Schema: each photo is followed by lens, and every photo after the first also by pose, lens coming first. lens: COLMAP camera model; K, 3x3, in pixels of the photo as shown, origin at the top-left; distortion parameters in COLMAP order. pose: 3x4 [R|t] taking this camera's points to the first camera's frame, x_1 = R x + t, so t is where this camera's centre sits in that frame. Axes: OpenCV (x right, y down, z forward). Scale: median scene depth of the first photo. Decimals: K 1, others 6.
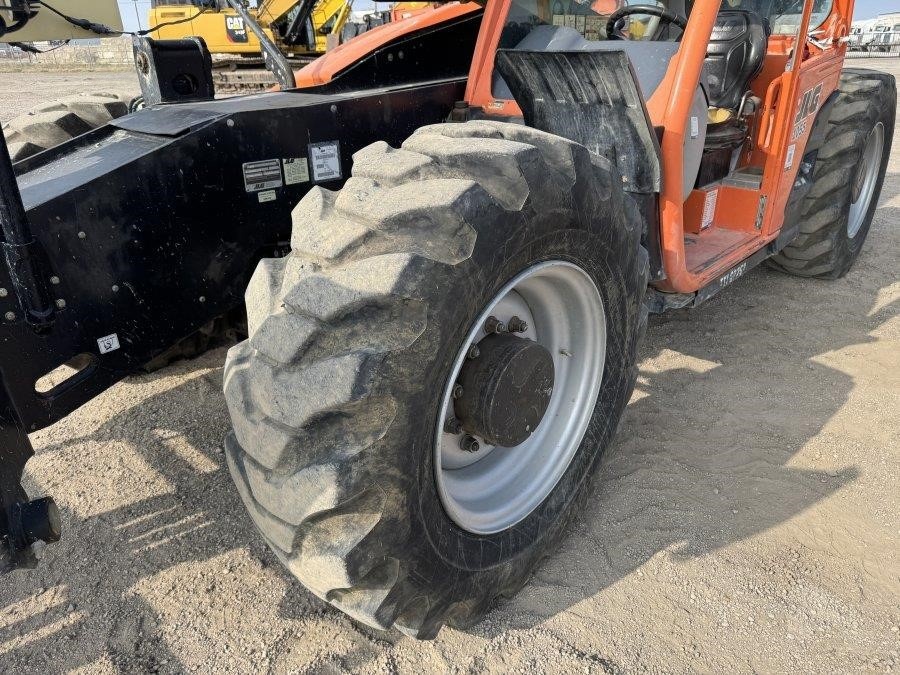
lens RADIAL K [[633.3, 0, 452.5], [0, 633.3, 329.3], [0, 0, 1]] dist [0.022680, -0.015540]
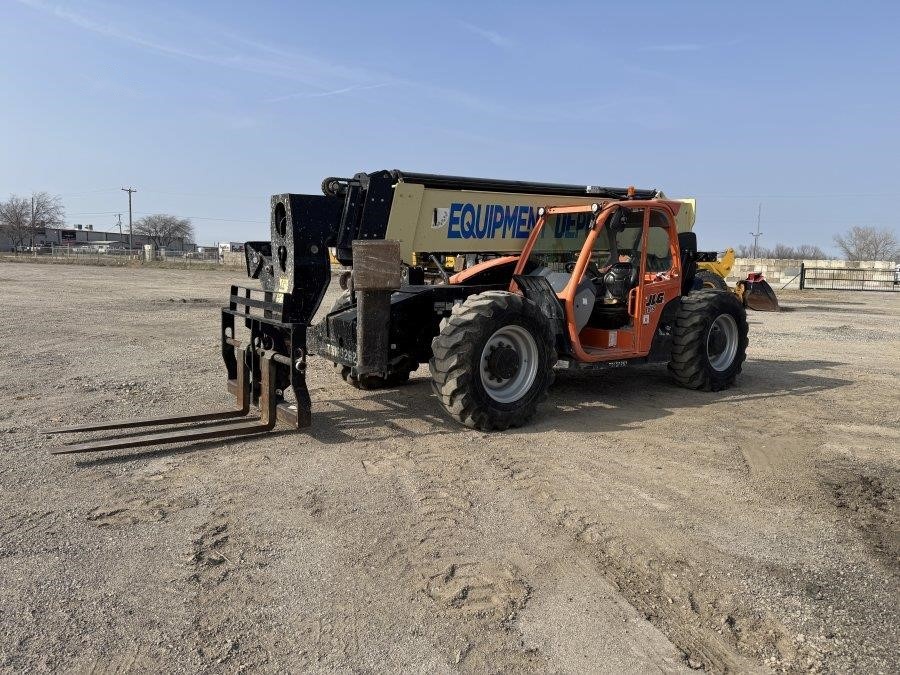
lens RADIAL K [[633.3, 0, 446.6], [0, 633.3, 335.7], [0, 0, 1]] dist [0.022680, -0.015540]
pose [[0.980963, 0.059688, -0.184795, 0.539506], [-0.112479, 0.950358, -0.290118, 1.312706], [0.158305, 0.305381, 0.938979, -3.126586]]
